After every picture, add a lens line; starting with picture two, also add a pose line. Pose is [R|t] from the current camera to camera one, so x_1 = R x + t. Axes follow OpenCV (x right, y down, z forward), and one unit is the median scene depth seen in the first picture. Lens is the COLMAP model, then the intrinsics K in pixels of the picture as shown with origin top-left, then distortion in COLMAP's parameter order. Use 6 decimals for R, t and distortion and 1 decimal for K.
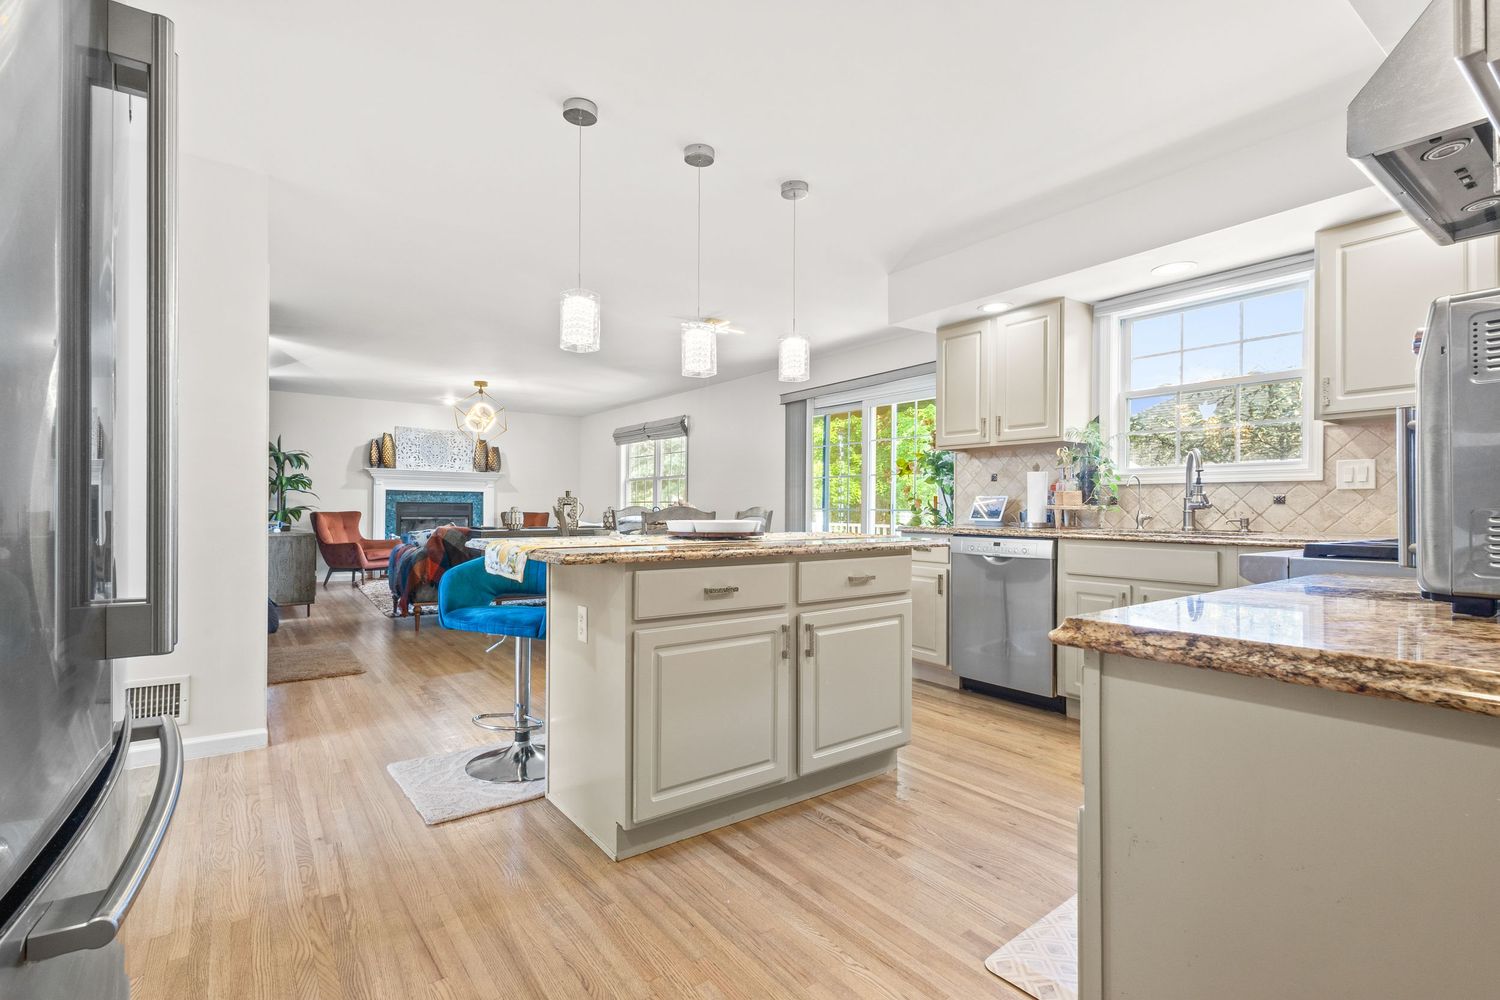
lens RADIAL K [[700.5, 0, 747.5], [0, 700.5, 503.8], [0, 0, 1]] dist [0.016699, 0.000110]
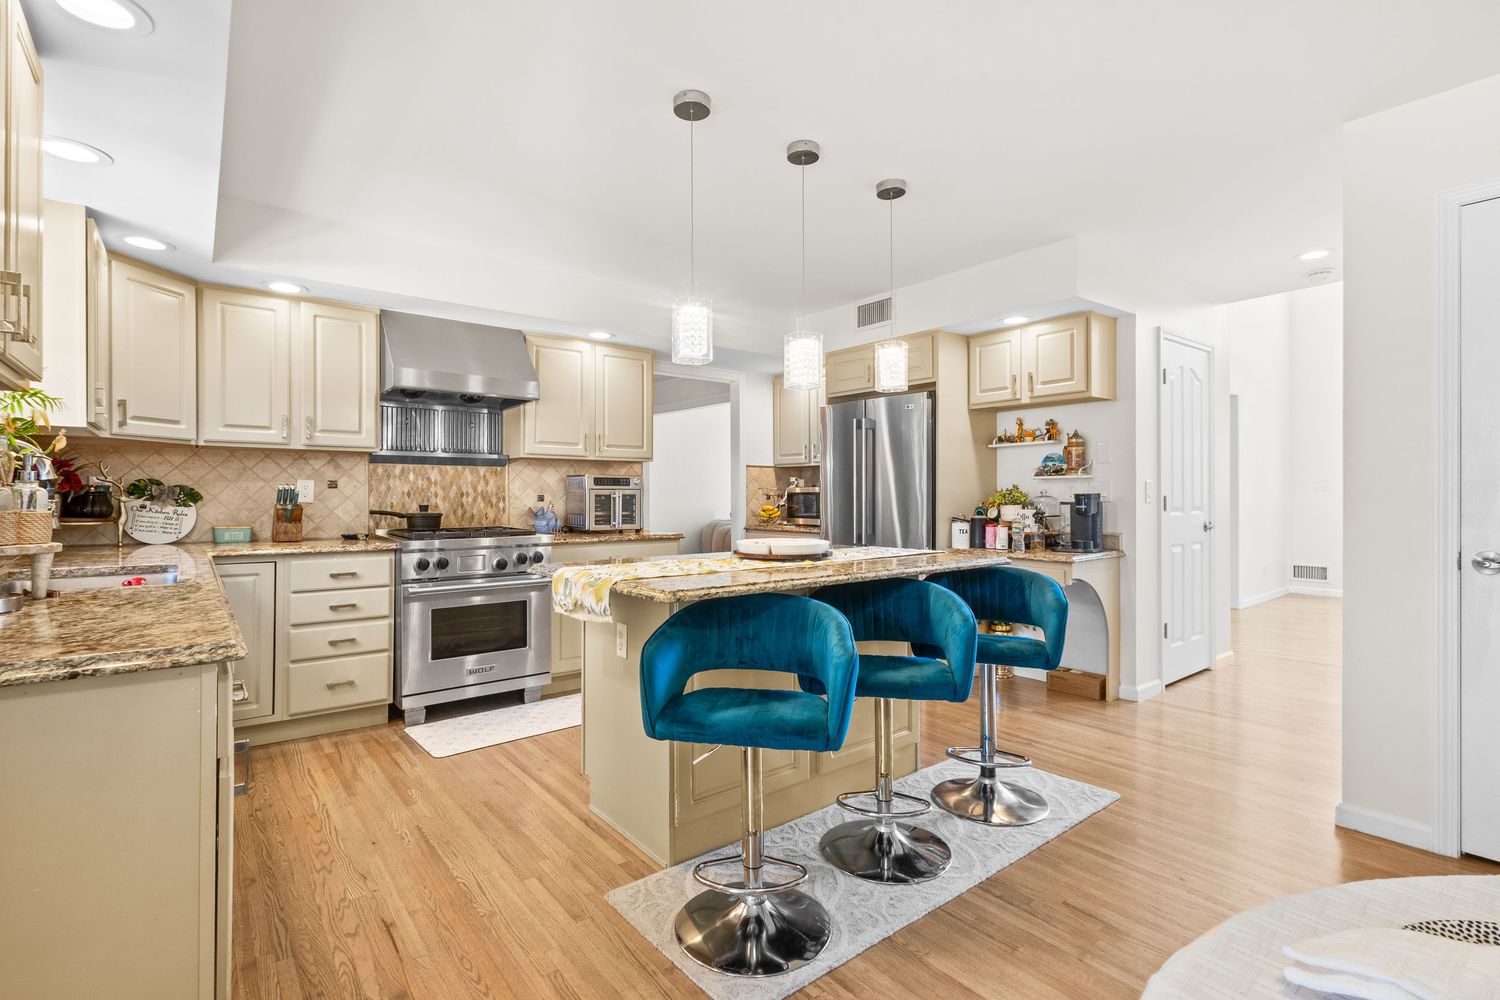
lens RADIAL K [[695.4, 0, 749.2], [0, 695.4, 495.9], [0, 0, 1]] dist [0.002271, 0.000660]
pose [[-0.999182, -0.003818, -0.040268, 0.033239], [-0.003574, 0.999975, -0.006118, -0.027213], [0.040290, -0.005969, -0.999170, 1.618223]]
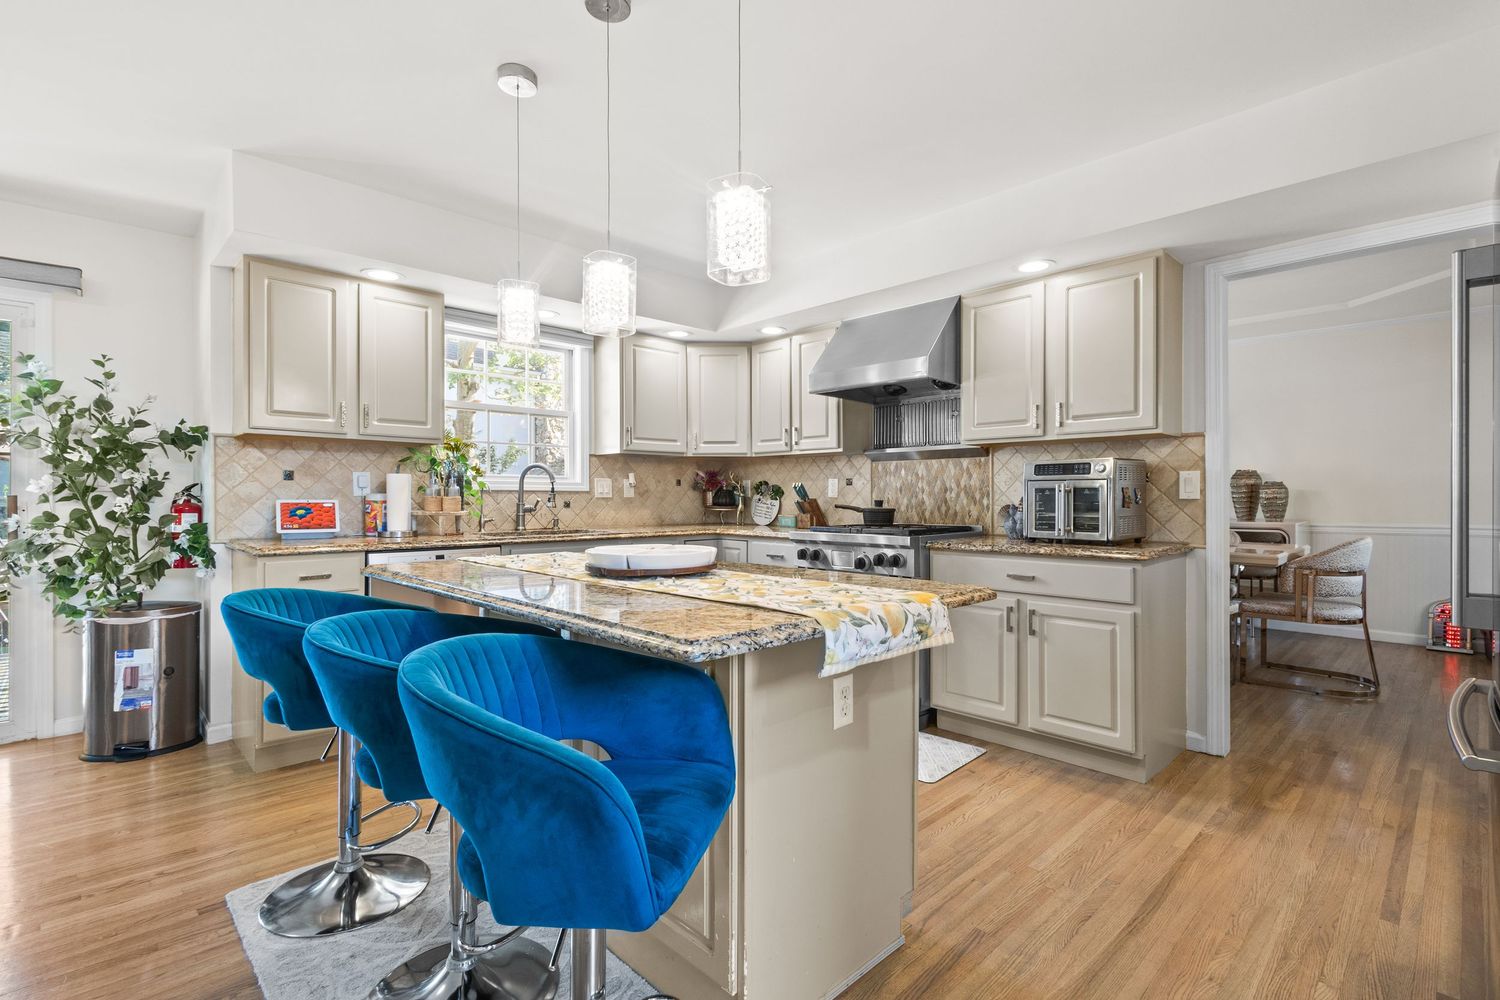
lens RADIAL K [[695.4, 0, 749.2], [0, 695.4, 495.9], [0, 0, 1]] dist [0.002271, 0.000660]
pose [[-0.137648, -0.002665, 0.990478, -0.621631], [-0.005373, 0.999984, 0.001944, -0.025637], [-0.990467, -0.005055, -0.137660, 0.807715]]
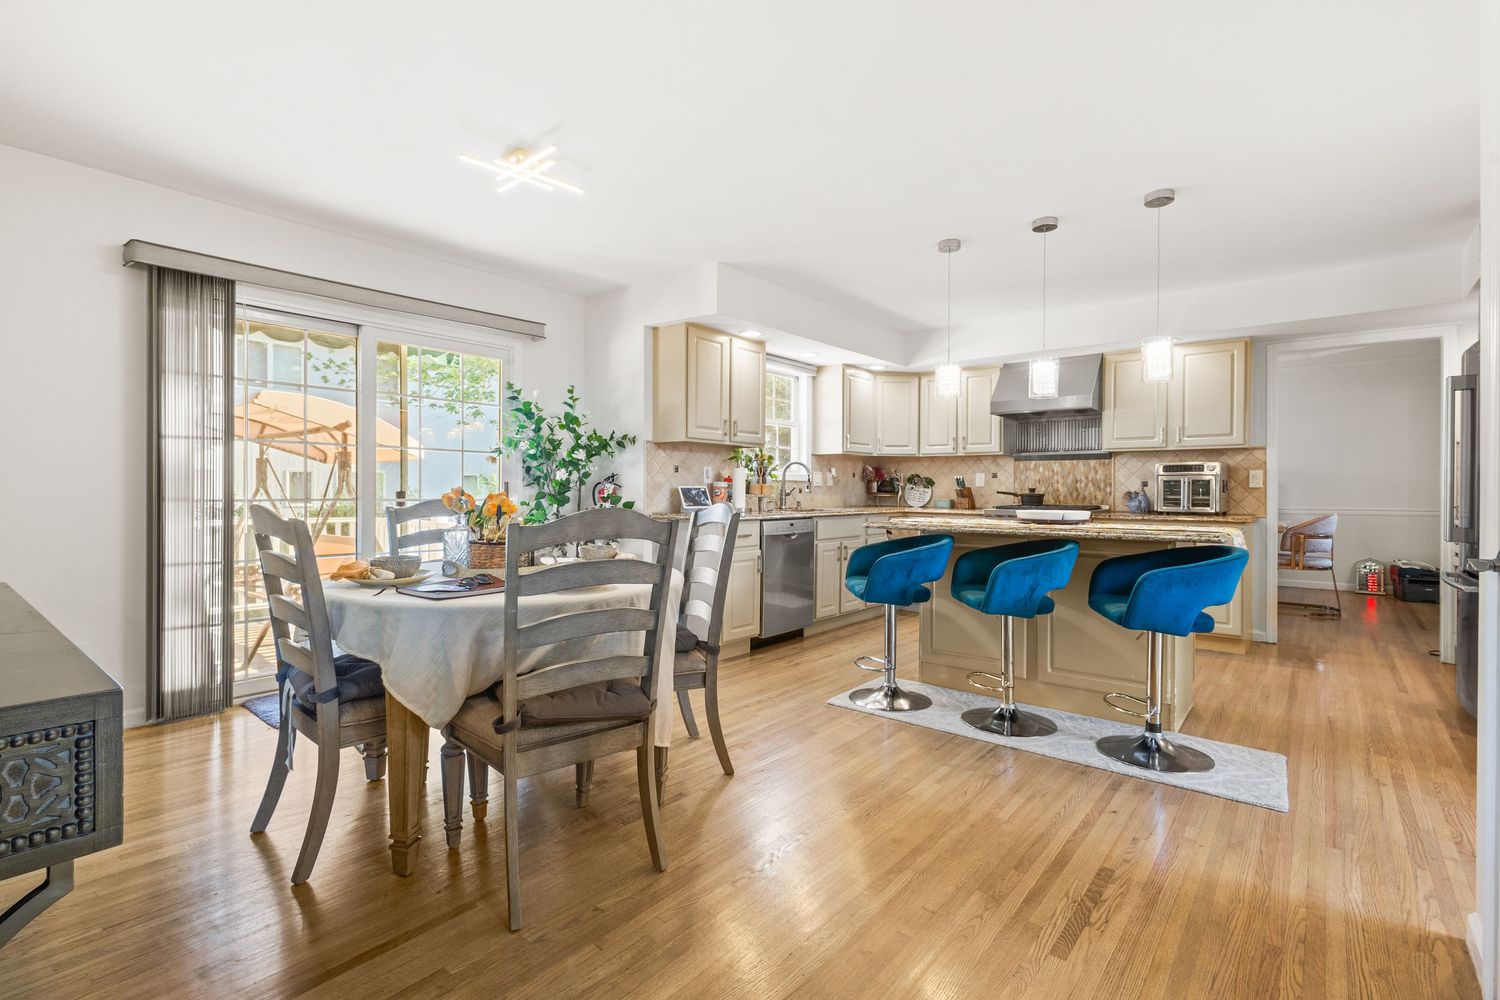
lens RADIAL K [[692.4, 0, 746.3], [0, 692.4, 489.8], [0, 0, 1]] dist [0.001117, -0.000226]
pose [[-0.244005, -0.005839, 0.969756, -0.972709], [-0.009542, 0.999948, 0.003620, -0.012436], [-0.969727, -0.008370, -0.244048, 1.539741]]
